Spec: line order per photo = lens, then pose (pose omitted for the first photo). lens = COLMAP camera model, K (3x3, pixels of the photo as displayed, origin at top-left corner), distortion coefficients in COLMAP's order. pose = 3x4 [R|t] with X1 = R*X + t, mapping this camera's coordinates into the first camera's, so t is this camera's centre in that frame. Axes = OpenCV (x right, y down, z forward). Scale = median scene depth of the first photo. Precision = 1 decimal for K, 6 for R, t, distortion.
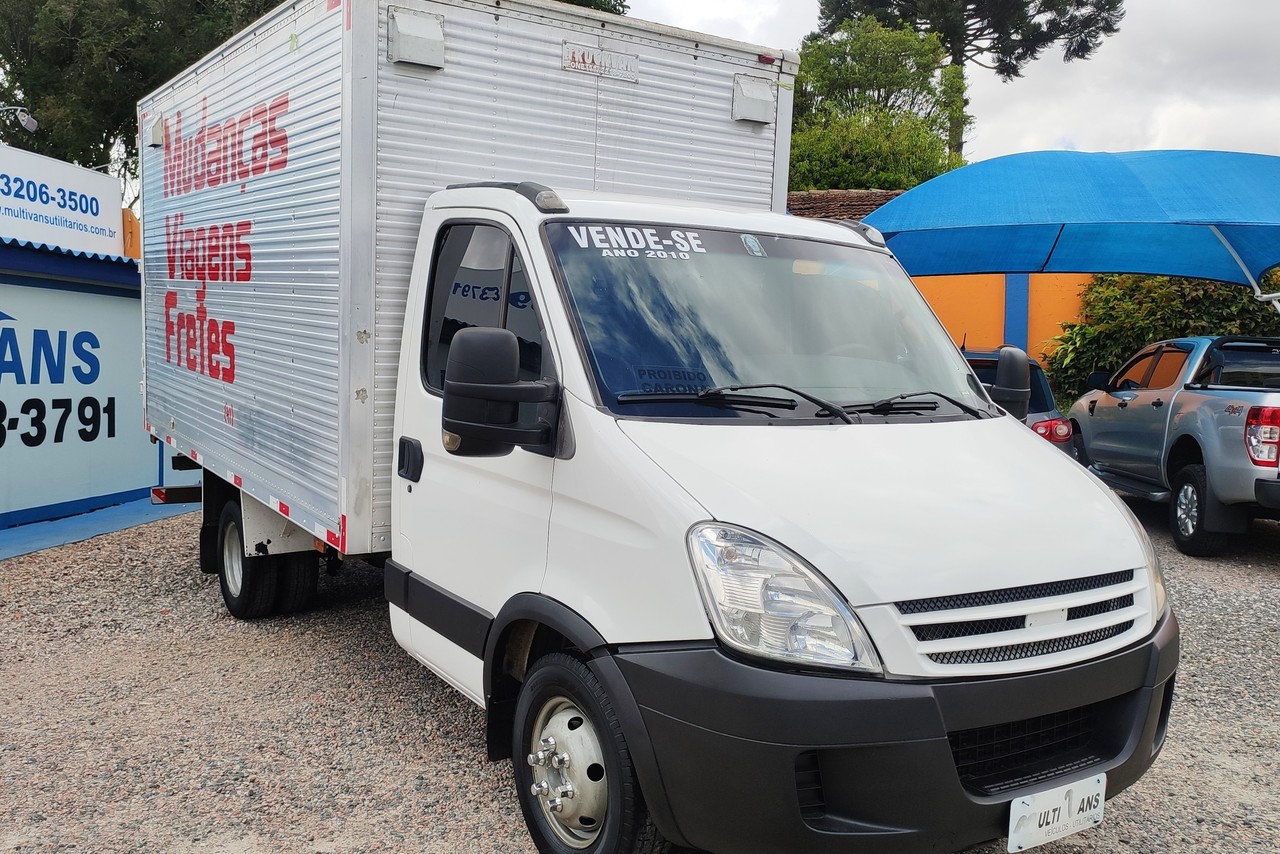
lens RADIAL K [[1052.5, 0, 640.0], [0, 1052.5, 427.0], [0, 0, 1]] dist [0.061937, -0.074780]
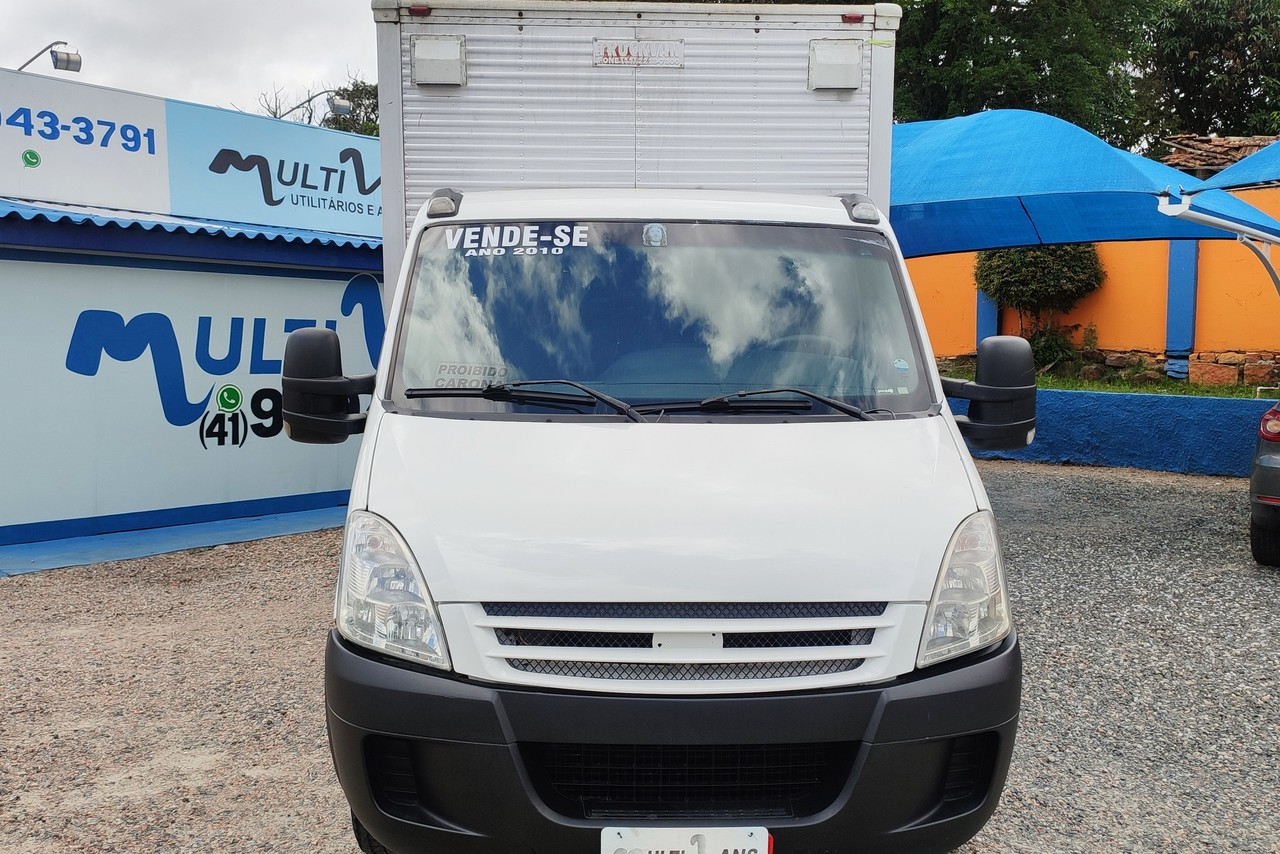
lens RADIAL K [[1121.4, 0, 639.9], [0, 1121.4, 404.0], [0, 0, 1]] dist [0.049237, -0.004158]
pose [[0.872401, 0.017620, -0.488474, 0.544030], [-0.022112, 0.999750, -0.003429, -0.012378], [0.488291, 0.013793, 0.872572, 0.091197]]
